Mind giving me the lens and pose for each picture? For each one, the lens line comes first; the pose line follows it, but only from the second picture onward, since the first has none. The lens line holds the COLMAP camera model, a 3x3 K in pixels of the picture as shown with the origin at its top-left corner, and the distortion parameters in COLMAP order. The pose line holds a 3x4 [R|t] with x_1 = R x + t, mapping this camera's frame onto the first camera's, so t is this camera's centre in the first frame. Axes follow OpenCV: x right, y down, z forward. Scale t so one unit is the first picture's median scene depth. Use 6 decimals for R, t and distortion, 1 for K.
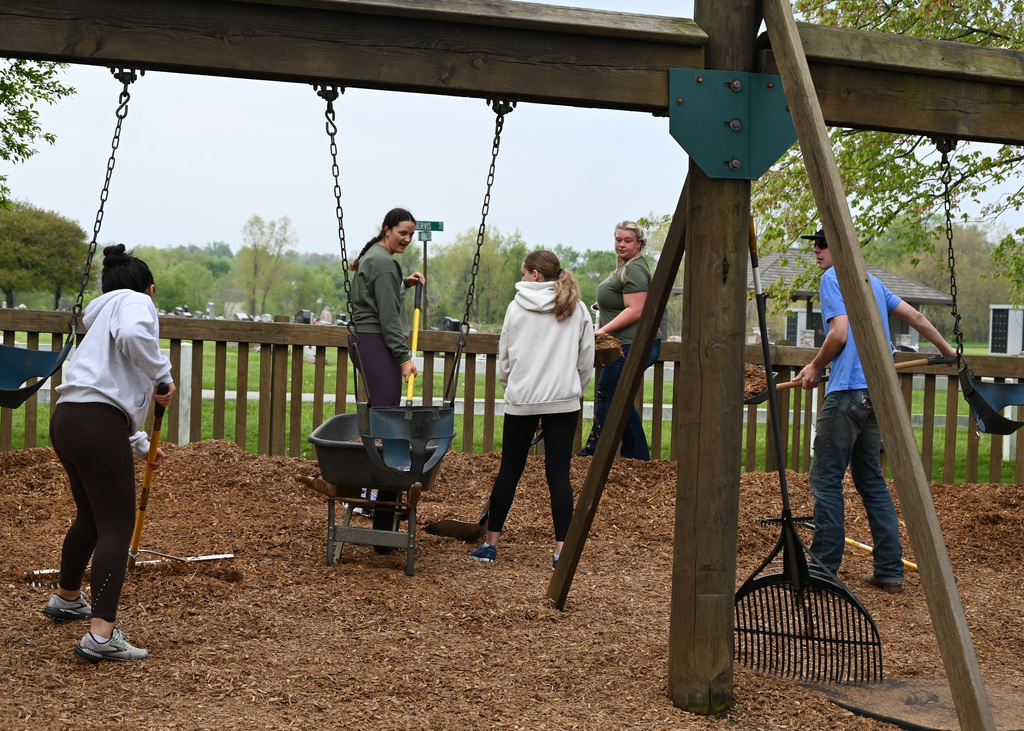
lens RADIAL K [[1662.4, 0, 512.0], [0, 1662.4, 365.3], [0, 0, 1]] dist [0.009402, 0.000000]
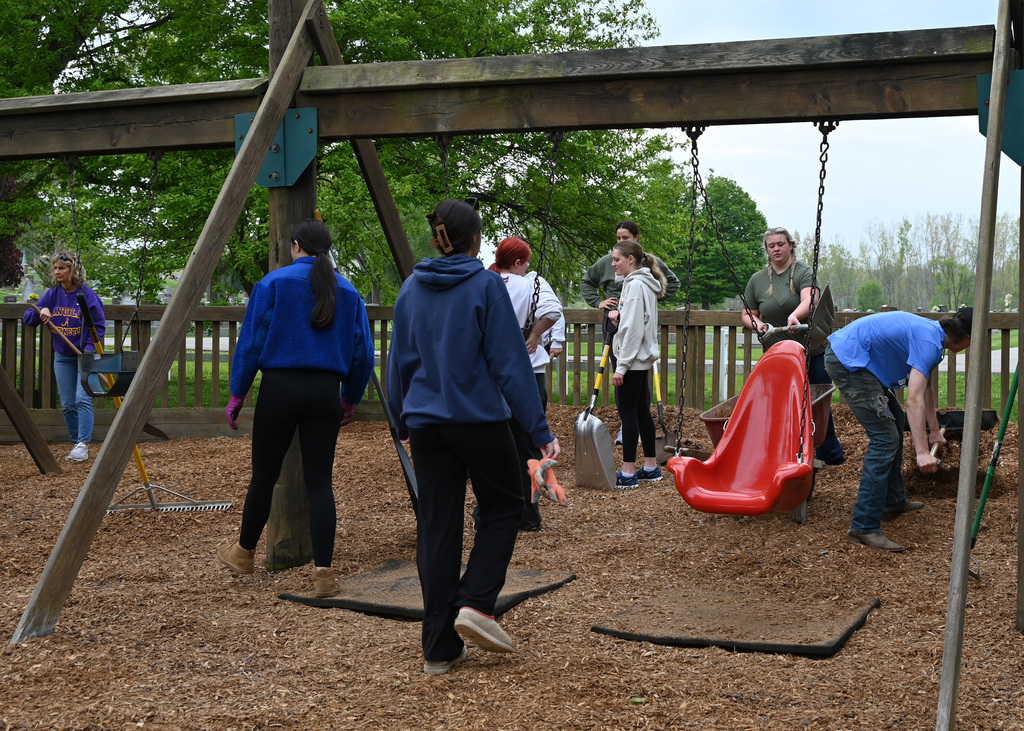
lens RADIAL K [[1256.4, 0, 512.0], [0, 1256.4, 365.0], [0, 0, 1]] dist [-0.010938, 0.000000]
pose [[0.774621, -0.013857, -0.632274, 0.400448], [0.017918, 0.999839, 0.000040, 0.017062], [0.632172, -0.011360, 0.774745, 0.130000]]
